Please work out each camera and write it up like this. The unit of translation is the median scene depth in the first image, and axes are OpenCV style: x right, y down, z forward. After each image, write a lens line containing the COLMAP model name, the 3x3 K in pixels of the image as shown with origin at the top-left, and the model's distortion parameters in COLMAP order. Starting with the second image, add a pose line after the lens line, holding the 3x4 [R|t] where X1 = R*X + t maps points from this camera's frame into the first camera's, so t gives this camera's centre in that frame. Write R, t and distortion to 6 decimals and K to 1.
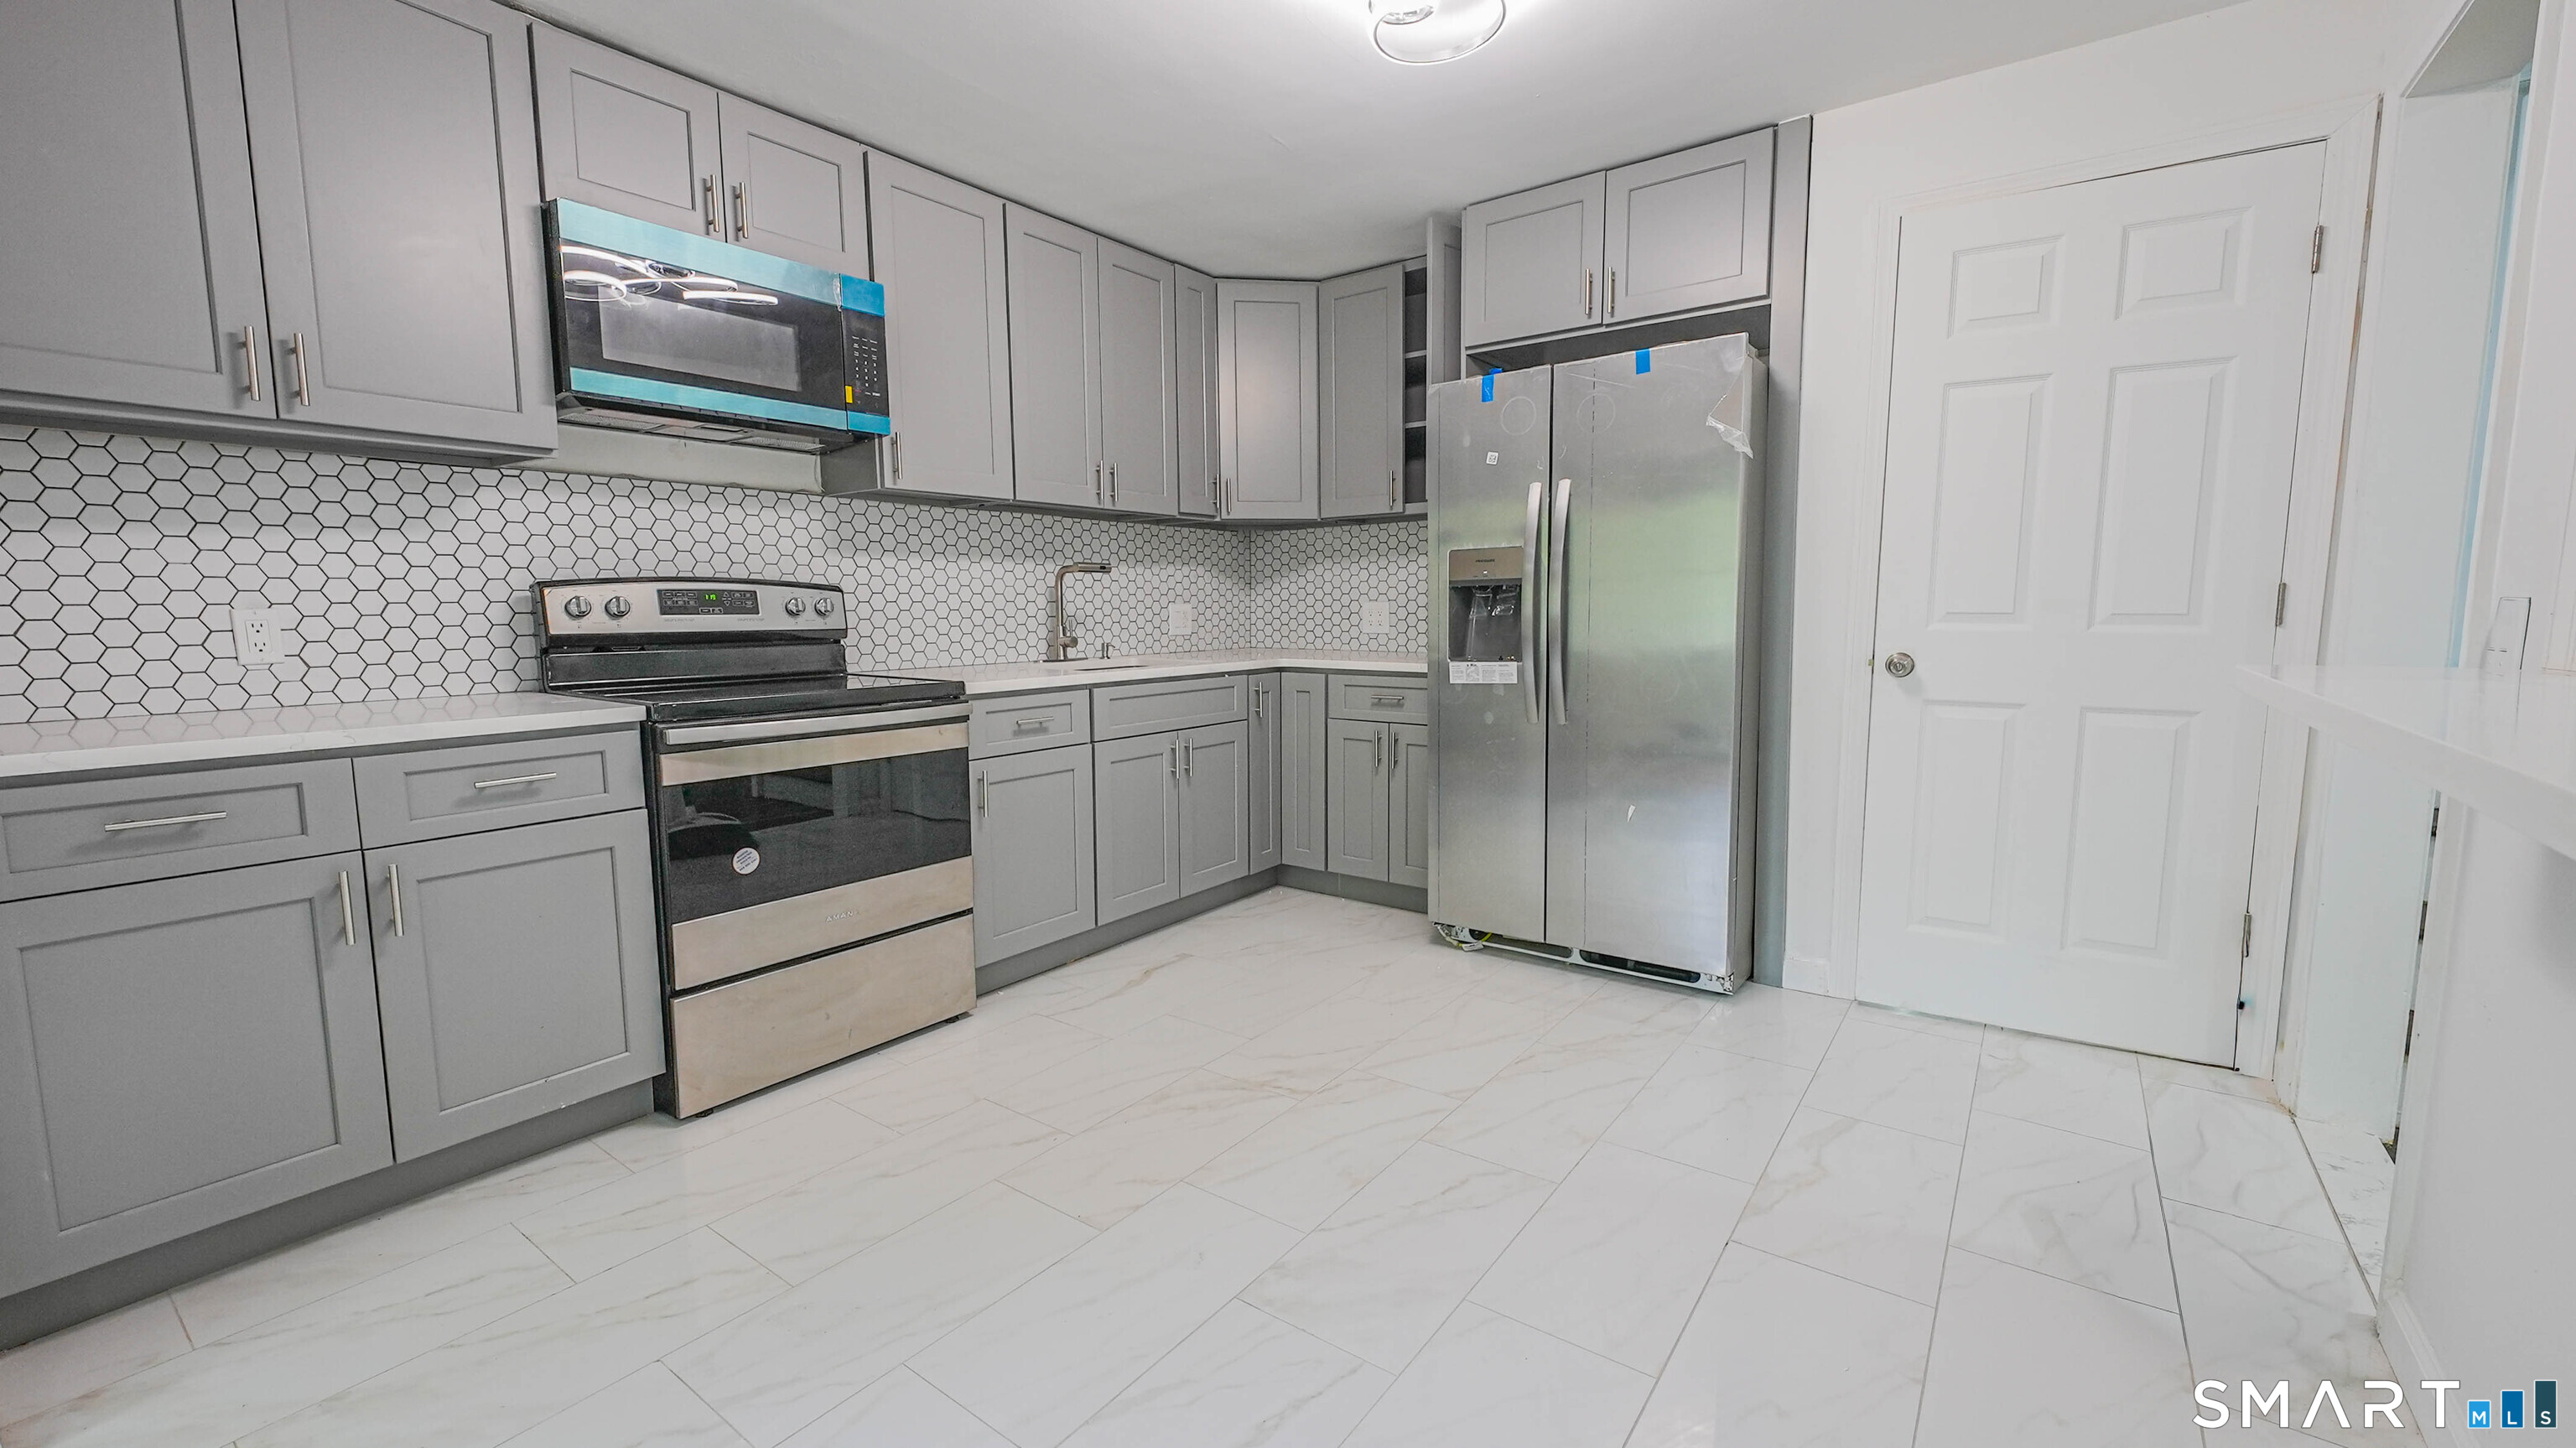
lens RADIAL K [[1042.5, 0, 1287.2], [0, 1042.5, 707.0], [0, 0, 1]] dist [0.012281, -0.005132]
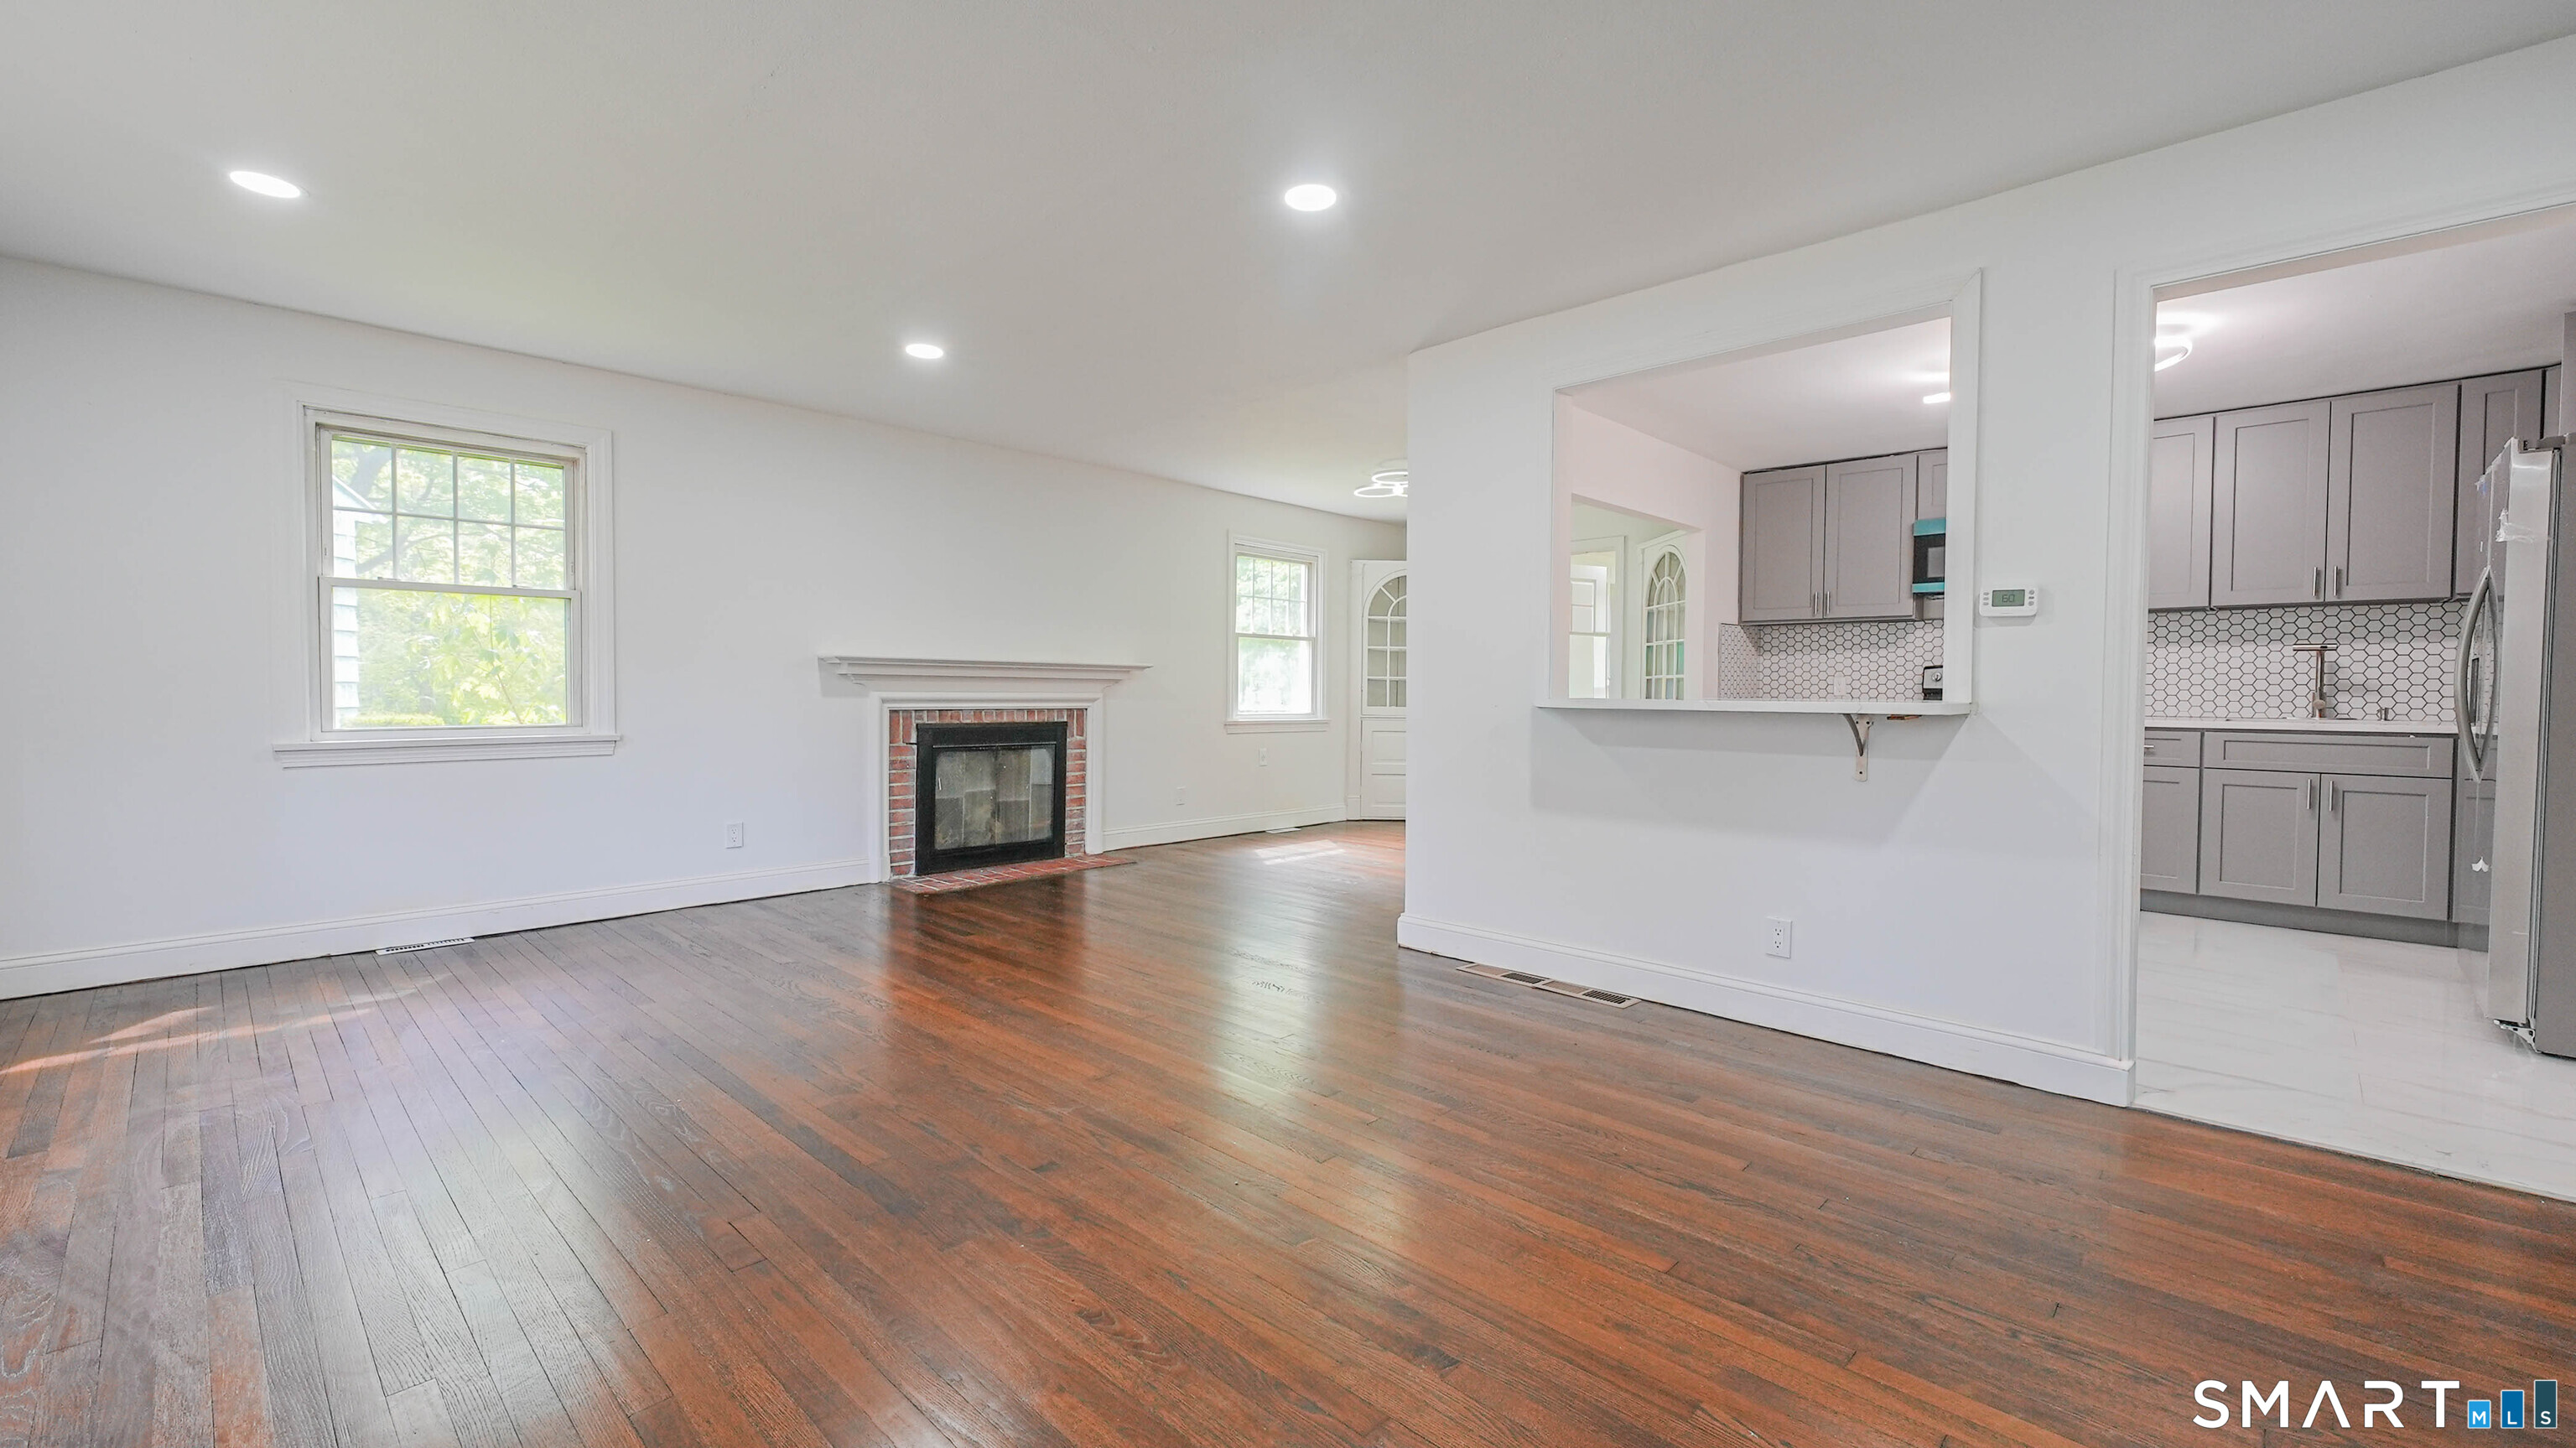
lens RADIAL K [[1042.5, 0, 1278.9], [0, 1042.5, 714.0], [0, 0, 1]] dist [0.012281, -0.005132]
pose [[-0.133631, 0.034869, -0.990418, 1.692808], [-0.098374, 0.993978, 0.048267, 0.018135], [0.986137, 0.103881, -0.129396, -0.136096]]
